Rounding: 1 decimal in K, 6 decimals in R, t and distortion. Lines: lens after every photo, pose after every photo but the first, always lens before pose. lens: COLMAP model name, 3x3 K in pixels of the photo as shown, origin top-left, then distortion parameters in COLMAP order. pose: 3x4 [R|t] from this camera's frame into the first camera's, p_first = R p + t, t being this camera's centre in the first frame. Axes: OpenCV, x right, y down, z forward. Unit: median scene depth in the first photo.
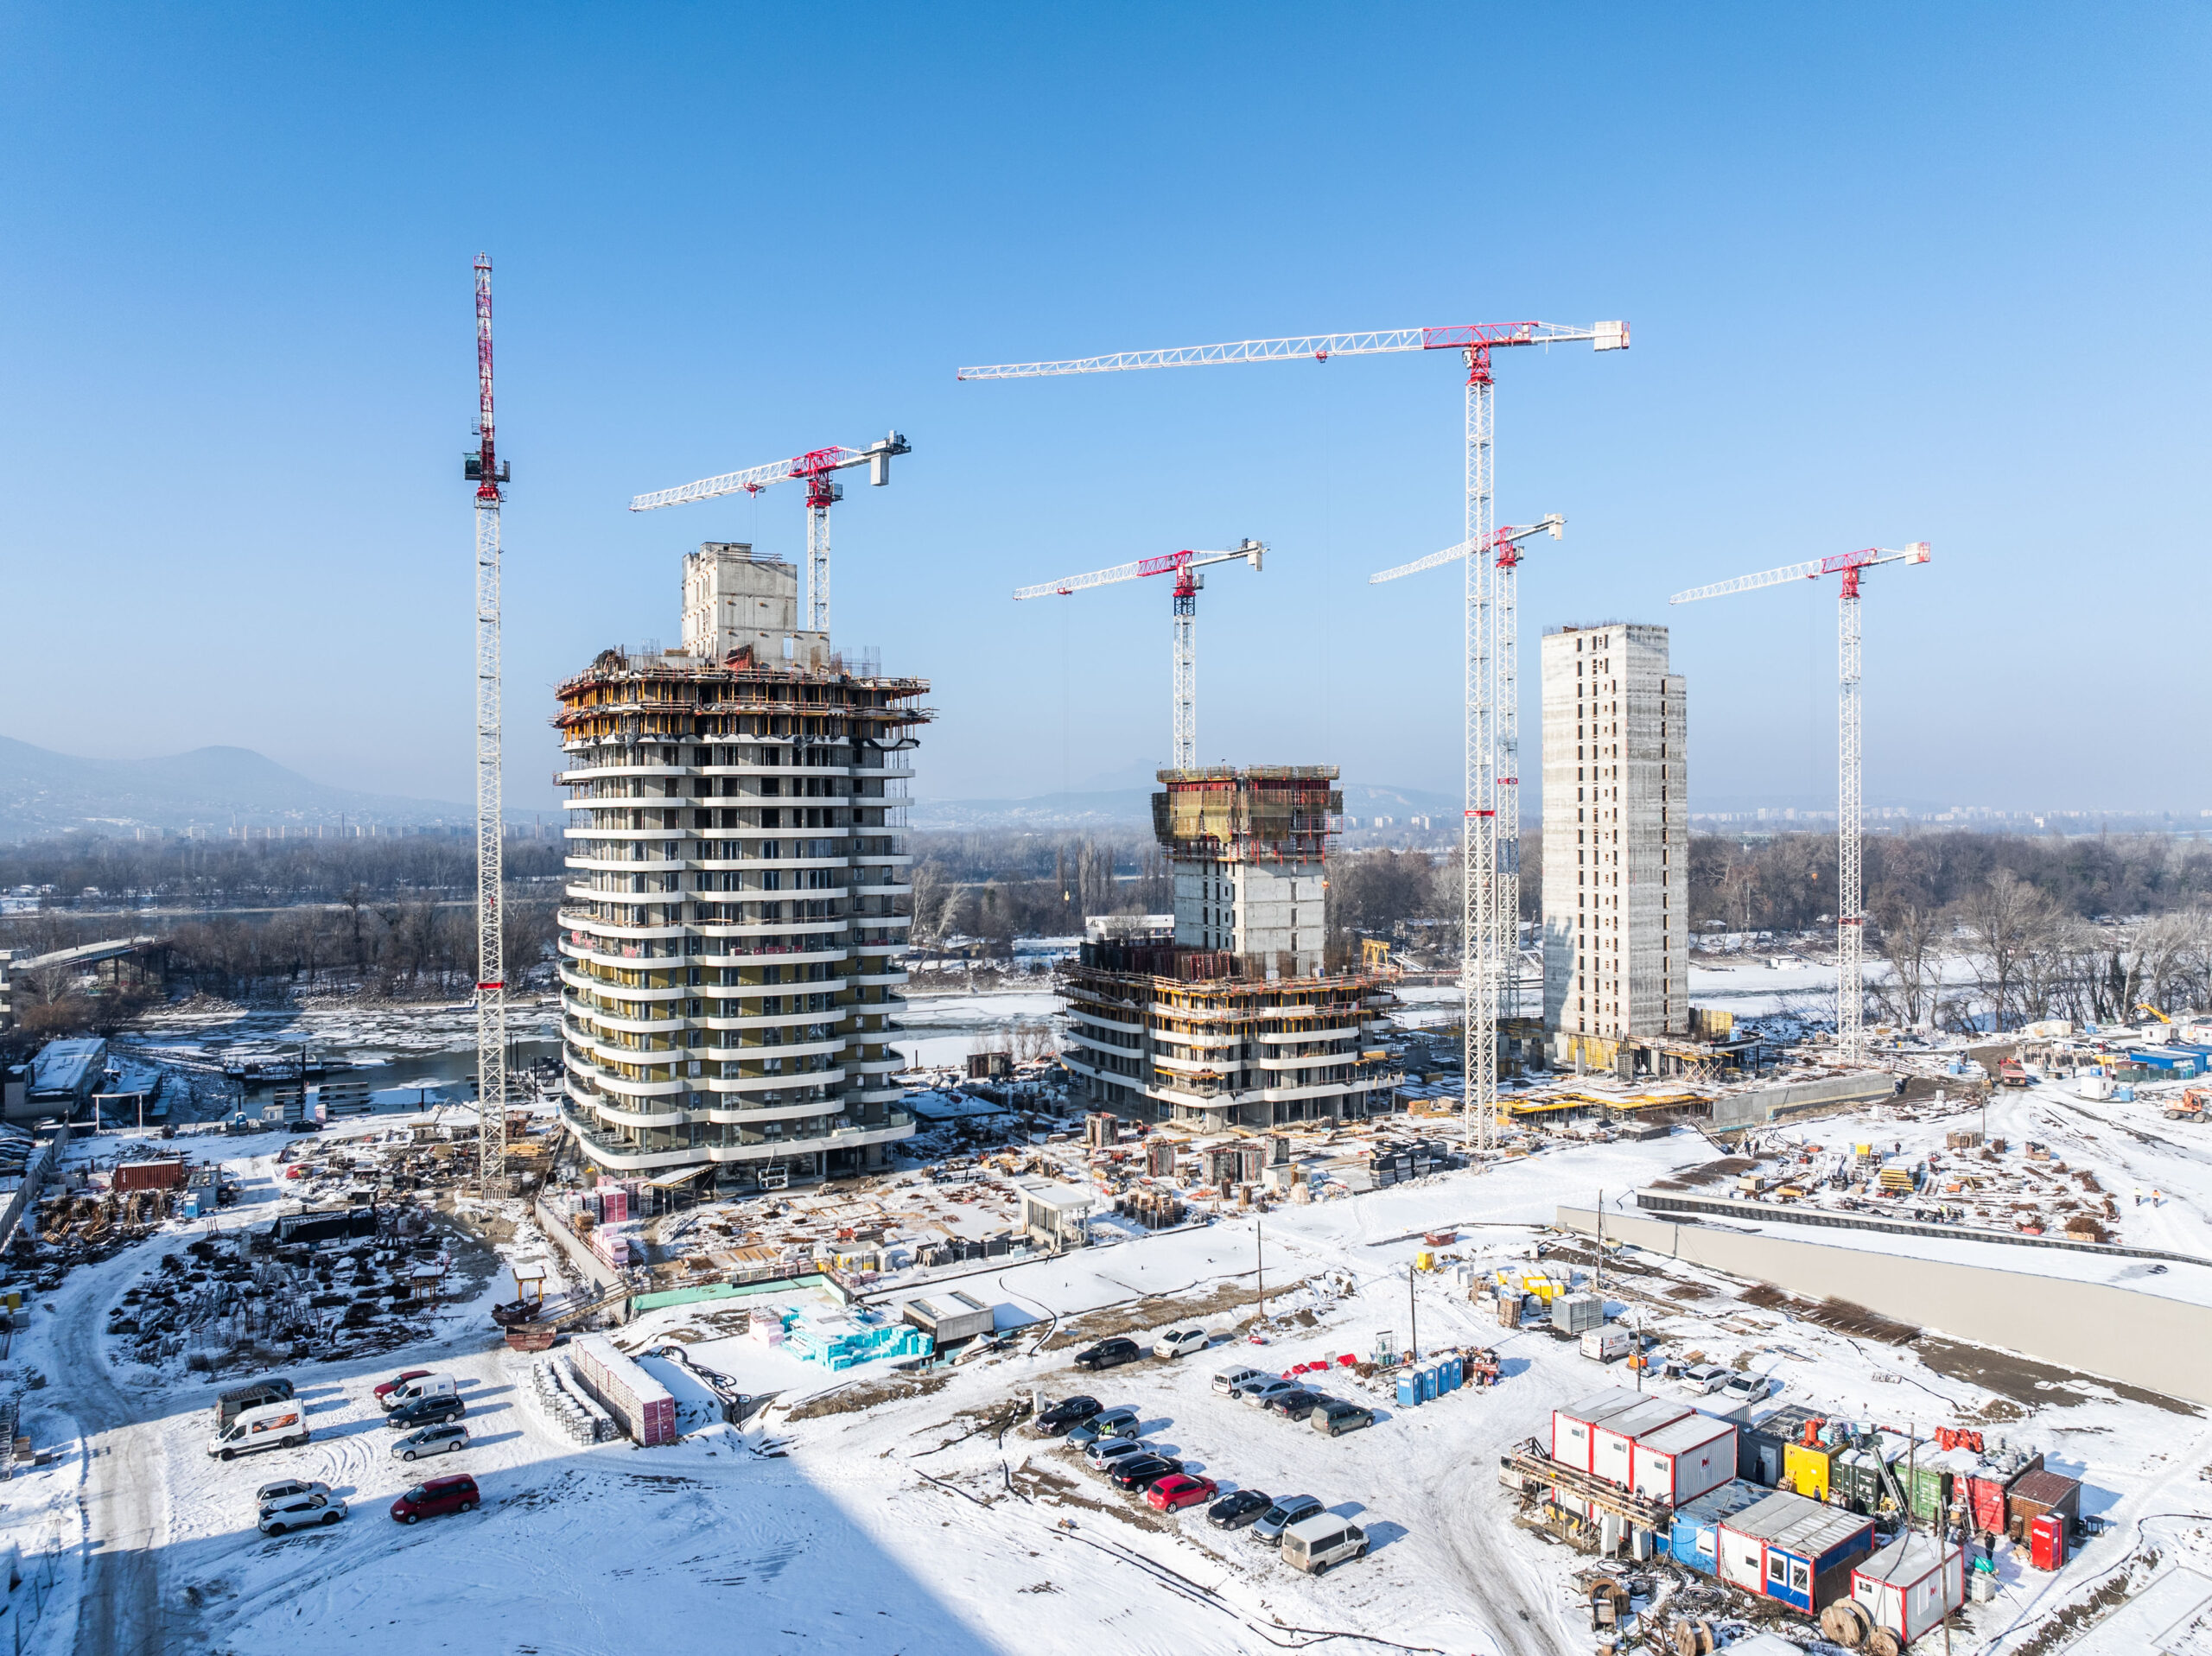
lens RADIAL K [[1553.1, 0, 1108.9], [0, 1553.1, 821.8], [0, 0, 1]] dist [-0.023834, -0.020506]
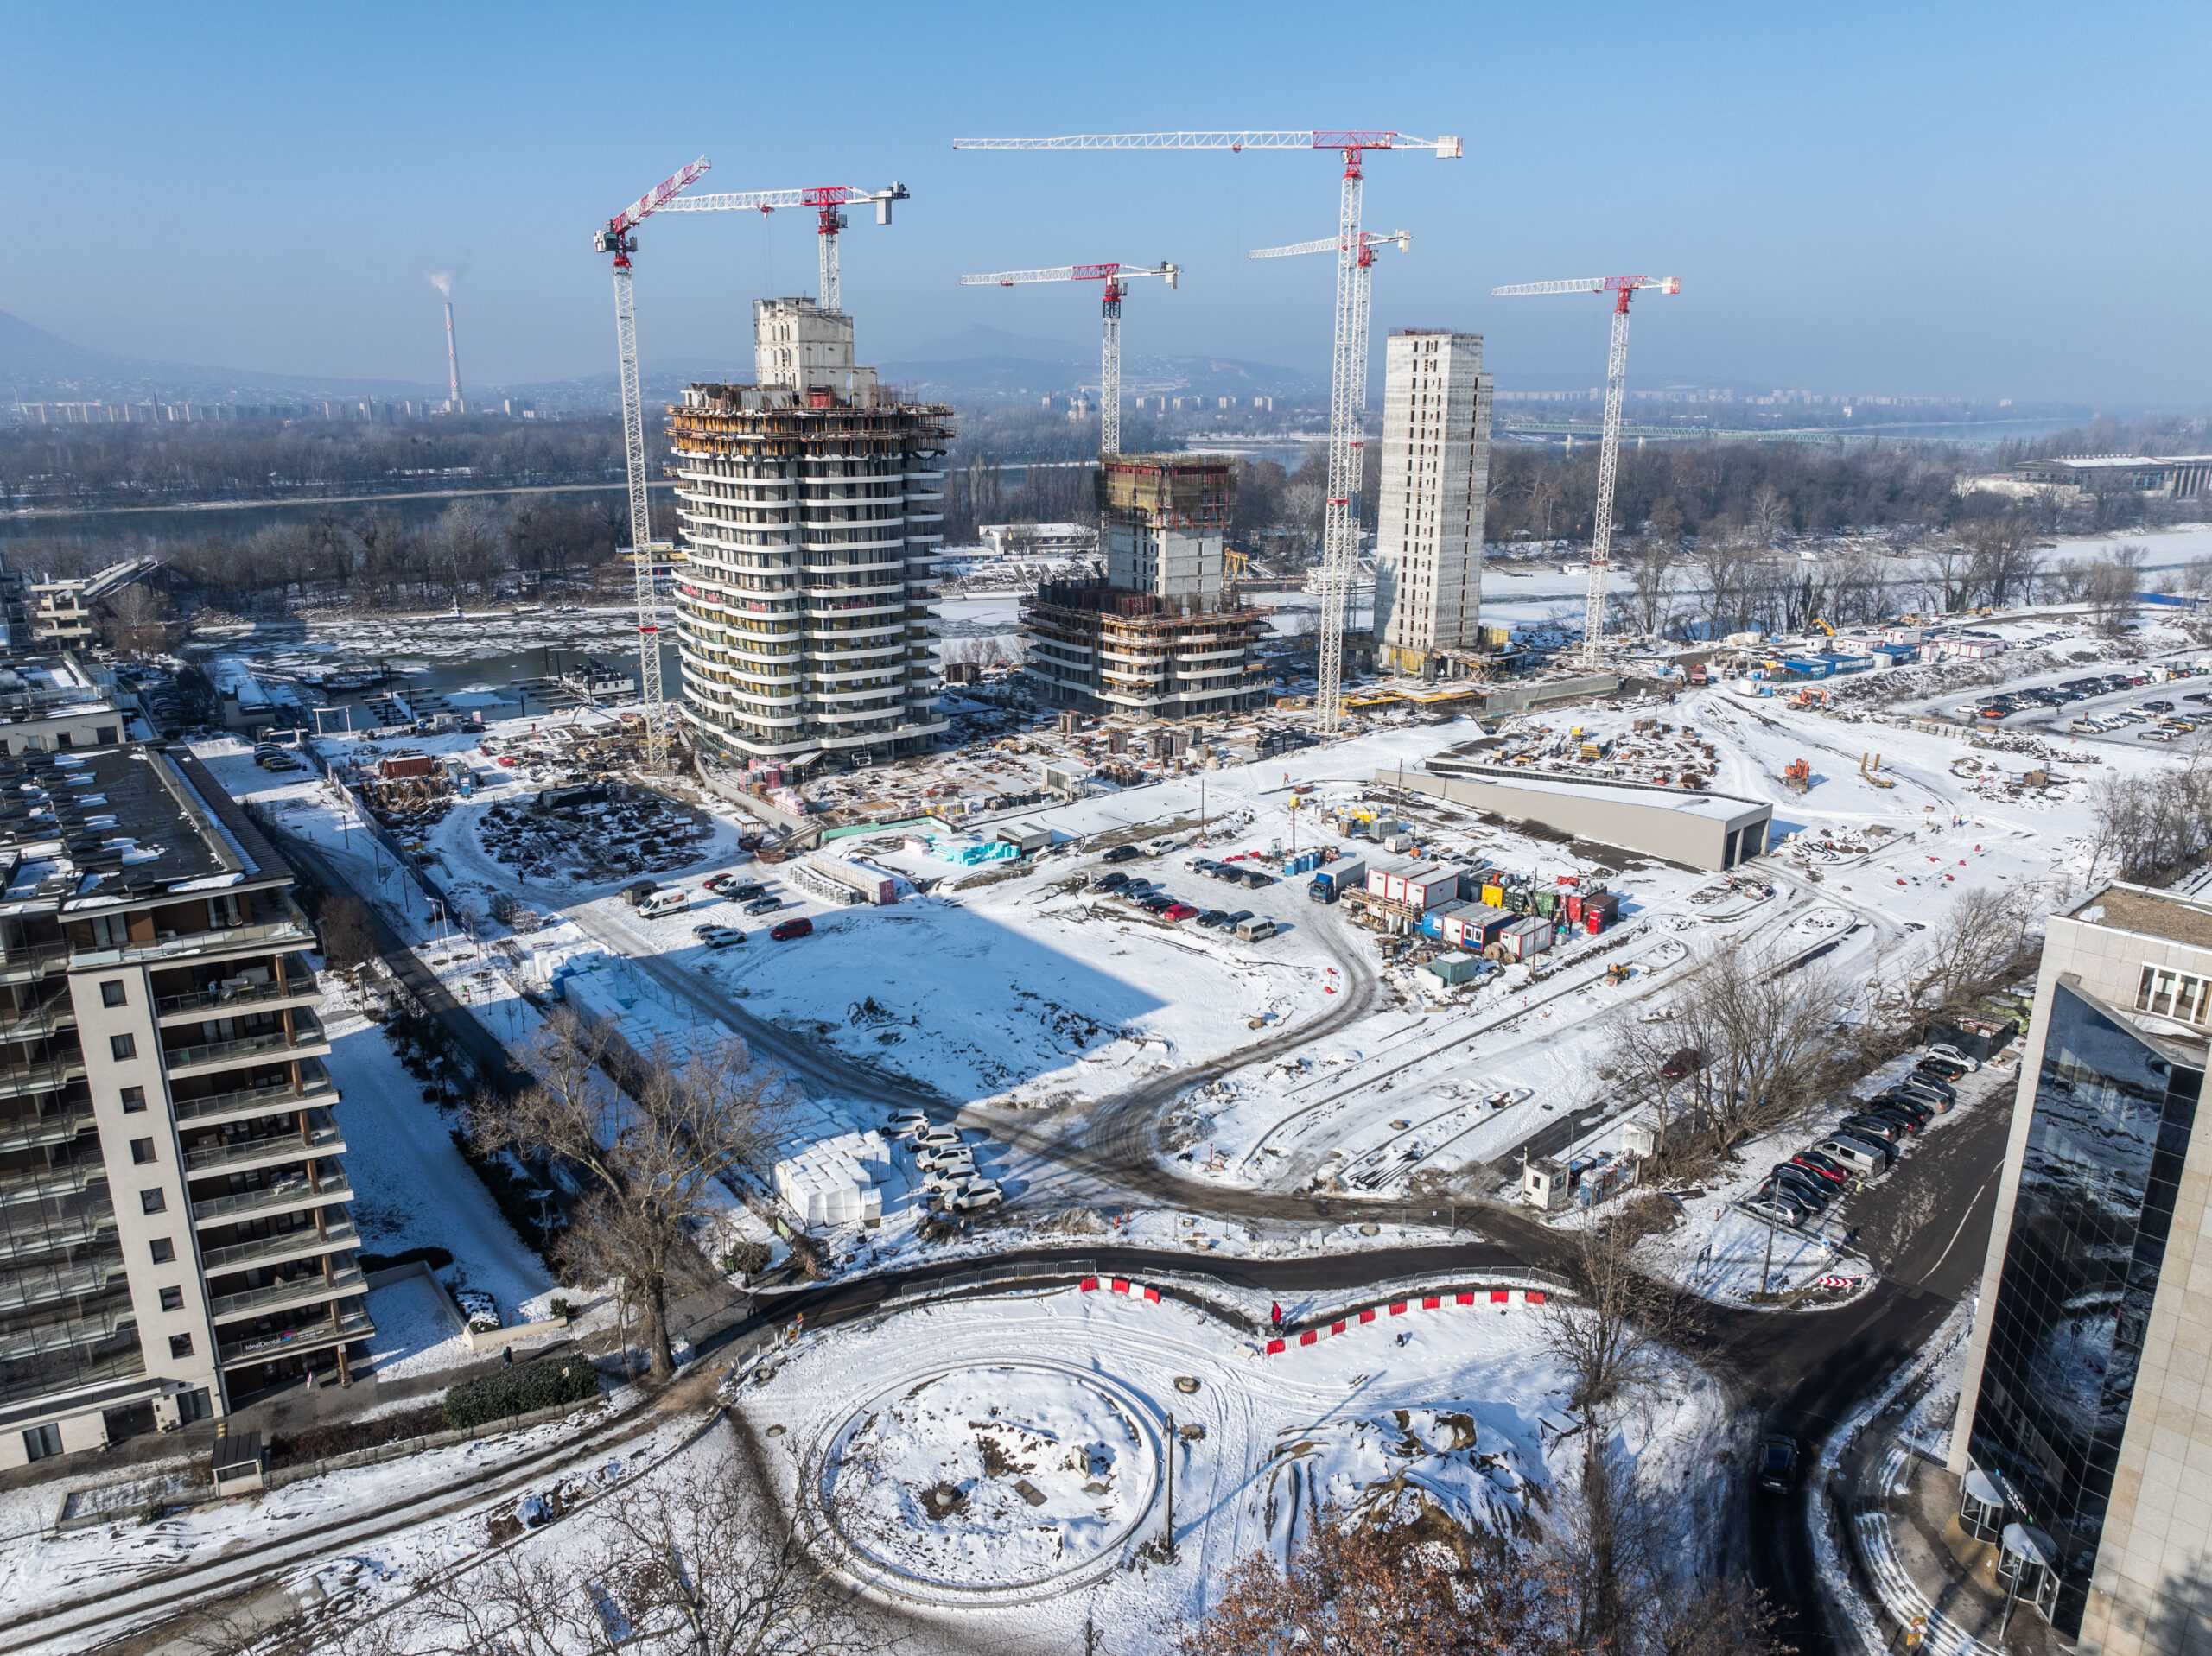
lens RADIAL K [[1549.3, 0, 1106.0], [0, 1549.3, 828.0], [0, 0, 1]] dist [-0.031277, 0.001936]
pose [[0.994702, -0.018922, 0.101046, -0.126838], [-0.009348, 0.962193, 0.272209, -0.106171], [-0.102376, -0.271711, 0.956918, -0.437691]]
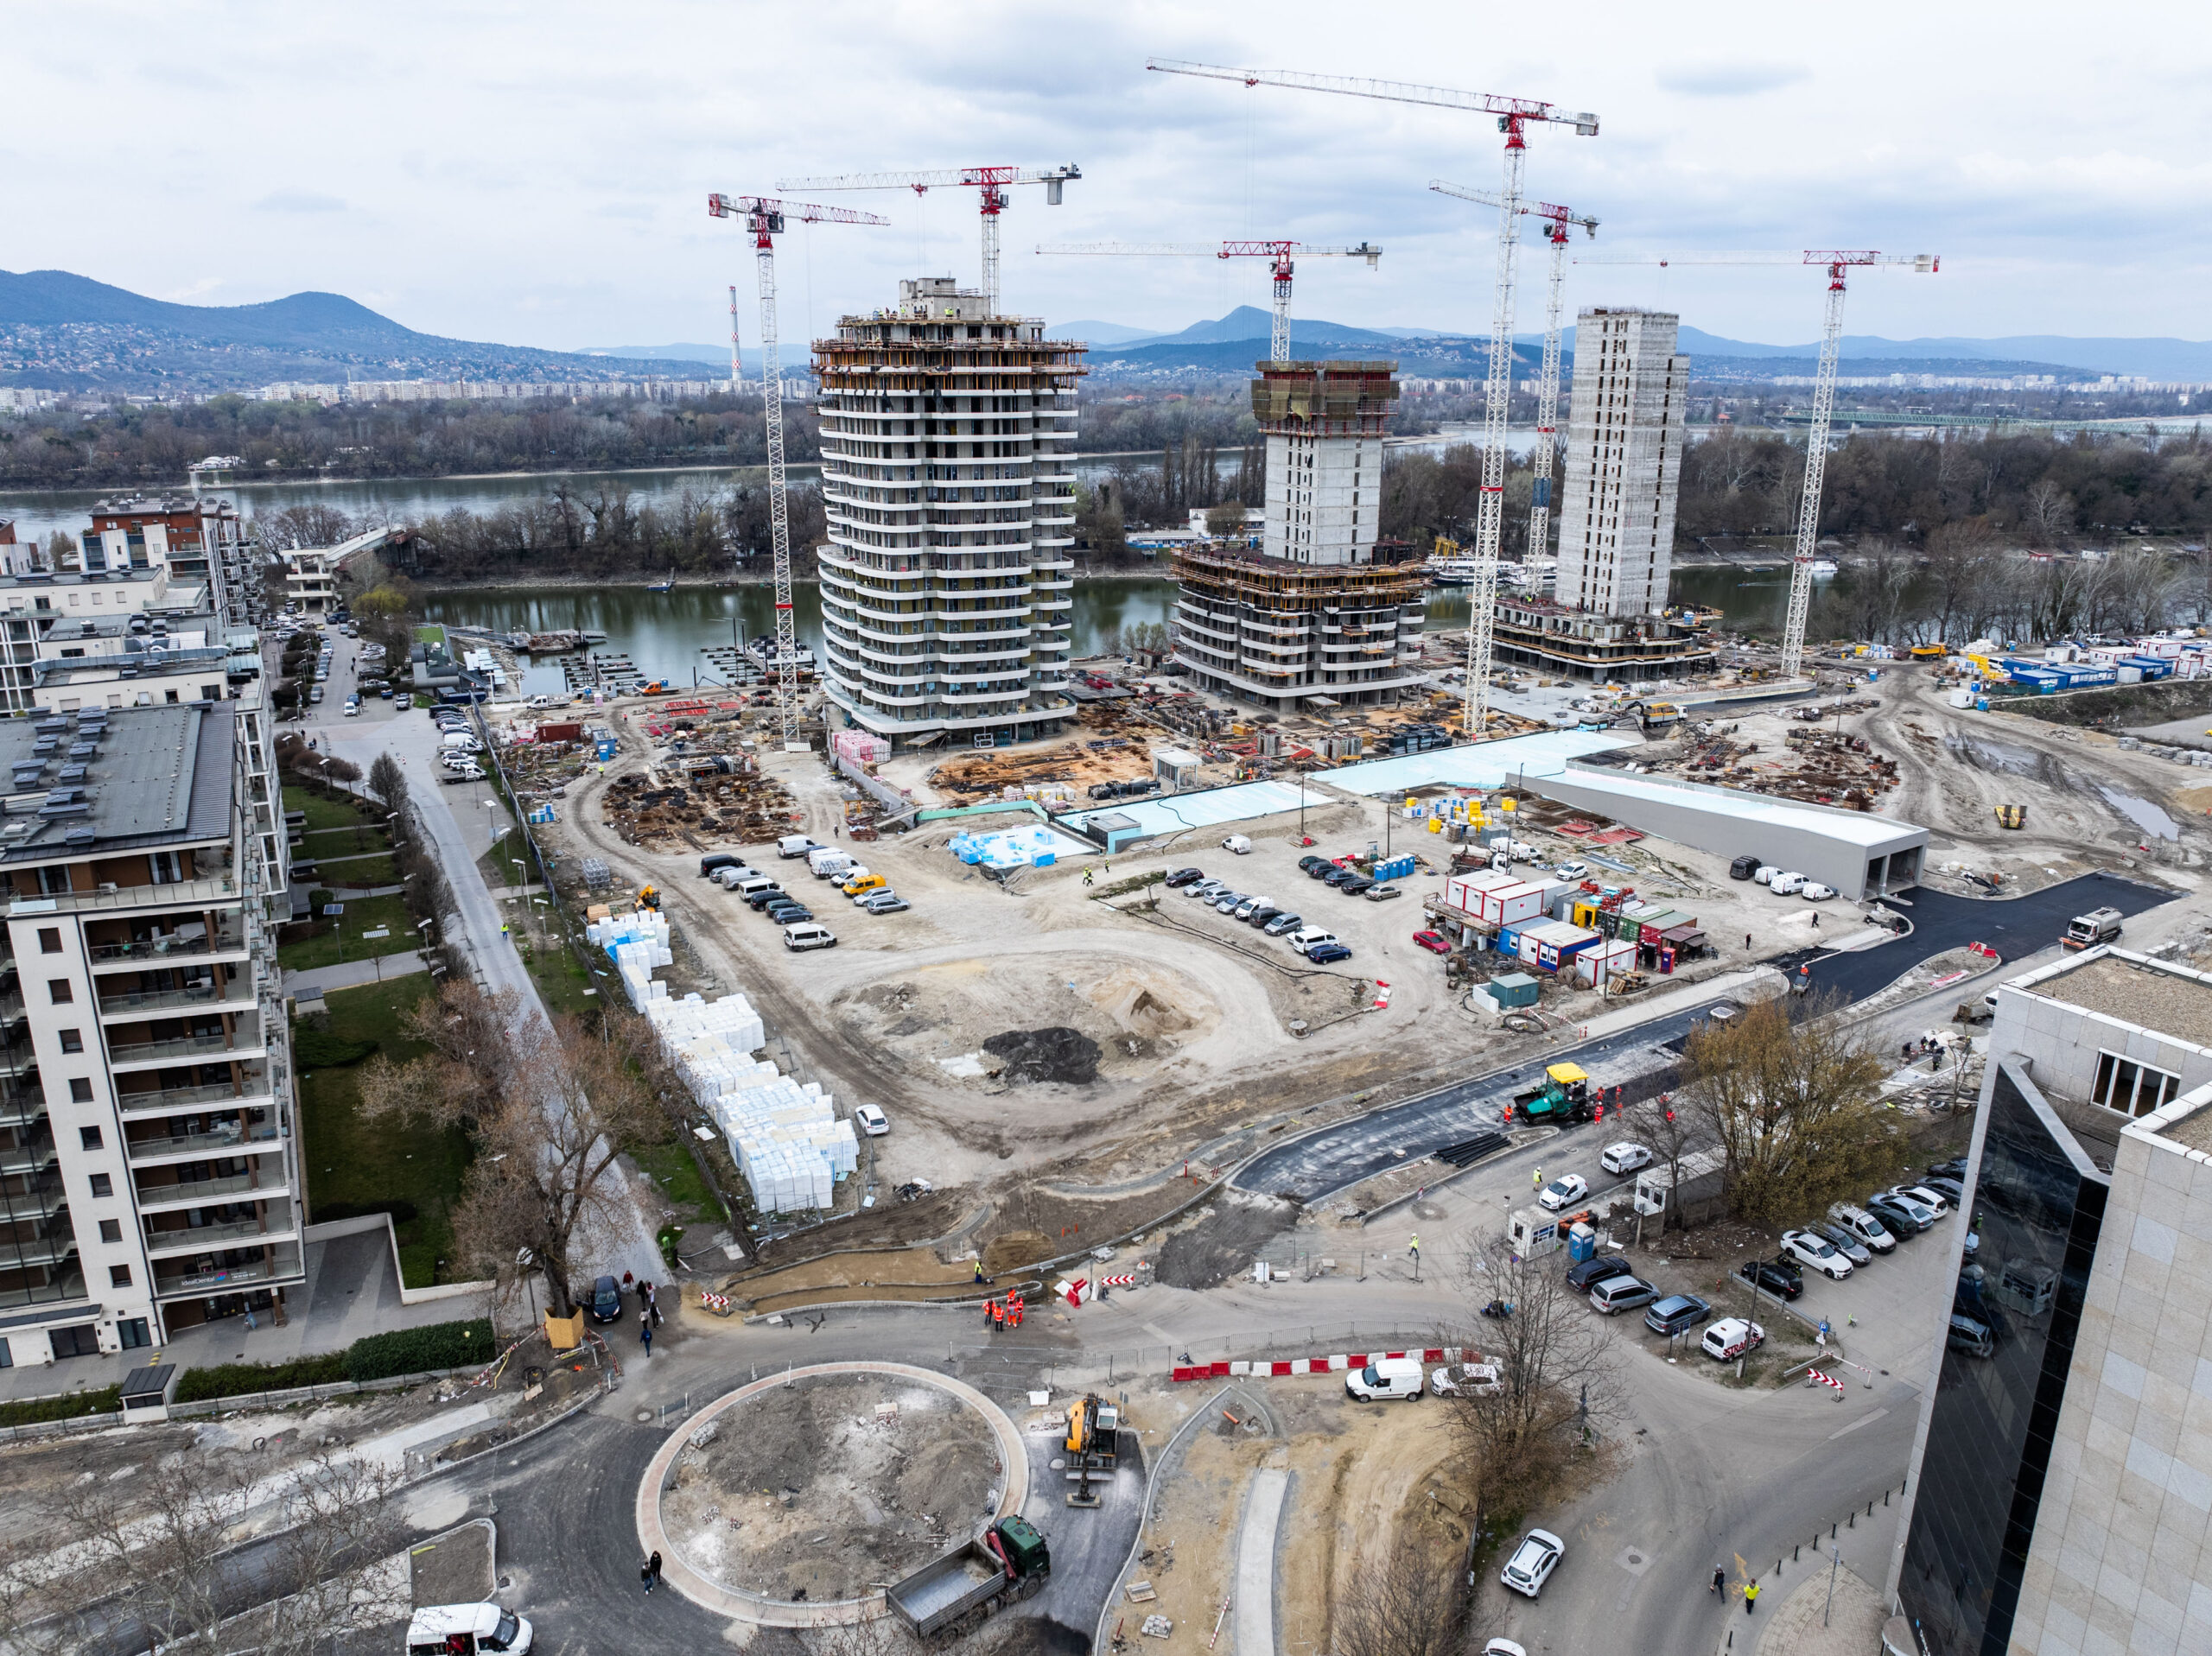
lens RADIAL K [[1551.9, 0, 1105.8], [0, 1551.9, 821.9], [0, 0, 1]] dist [-0.029748, -0.002216]
pose [[0.997898, 0.027040, -0.058887, -0.009347], [-0.009486, 0.959939, 0.280047, -0.106304], [0.064101, -0.278900, 0.958178, -0.414638]]
